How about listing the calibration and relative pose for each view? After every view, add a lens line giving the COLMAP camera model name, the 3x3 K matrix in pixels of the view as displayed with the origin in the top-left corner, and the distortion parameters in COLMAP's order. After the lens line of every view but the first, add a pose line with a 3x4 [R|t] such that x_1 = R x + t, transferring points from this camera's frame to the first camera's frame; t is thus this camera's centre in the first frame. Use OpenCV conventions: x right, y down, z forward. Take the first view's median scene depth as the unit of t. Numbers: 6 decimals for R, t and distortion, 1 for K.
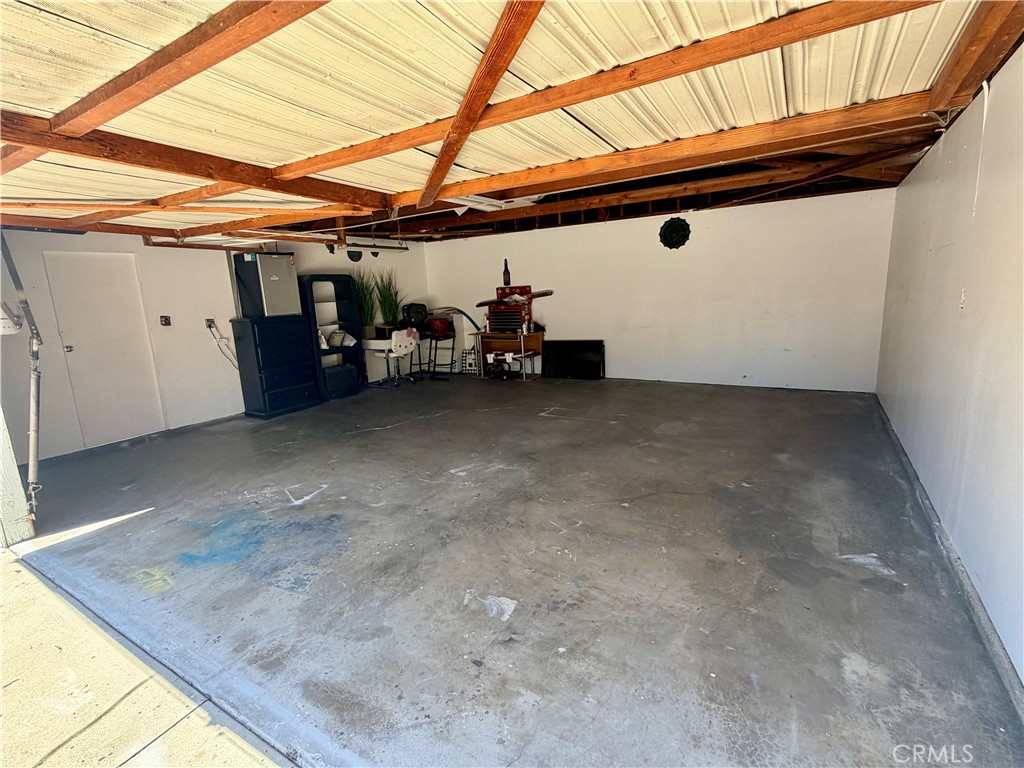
lens RADIAL K [[484.4, 0, 513.3], [0, 484.4, 384.3], [0, 0, 1]] dist [-0.002652, -0.000294]
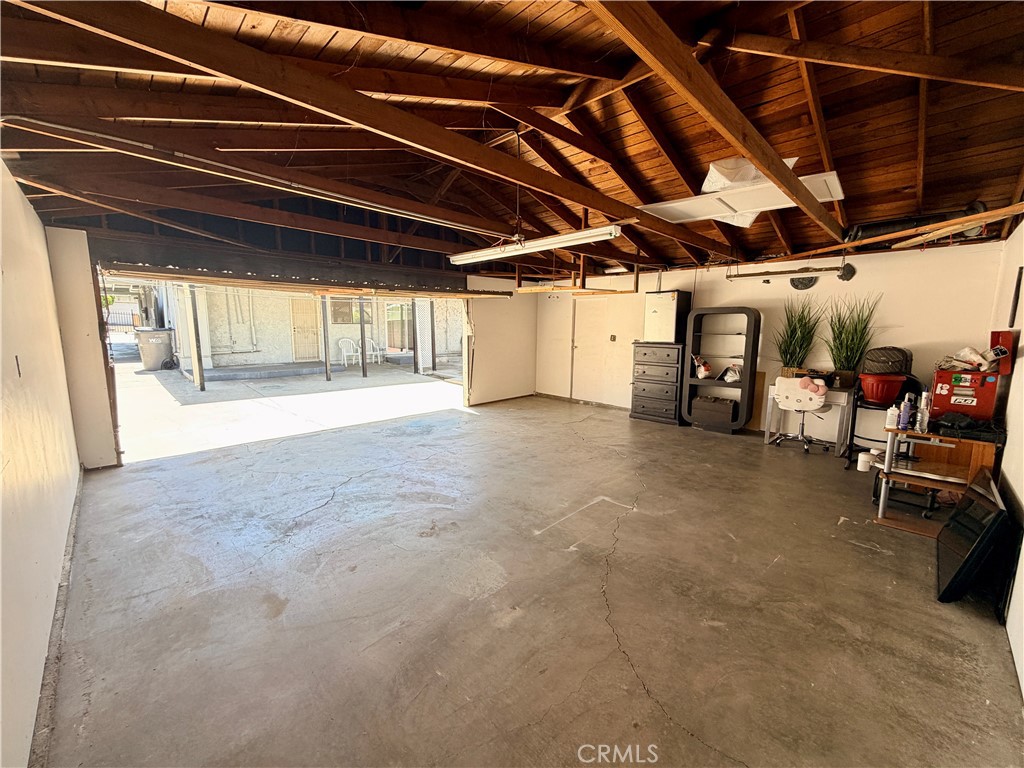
lens RADIAL K [[411.2, 0, 509.2], [0, 411.2, 381.4], [0, 0, 1]] dist [0.000274, 0.000042]
pose [[-0.249805, 0.174328, -0.952474, 0.681395], [-0.183022, 0.957428, 0.223236, -0.229872], [0.950842, 0.230089, -0.207265, 0.960208]]
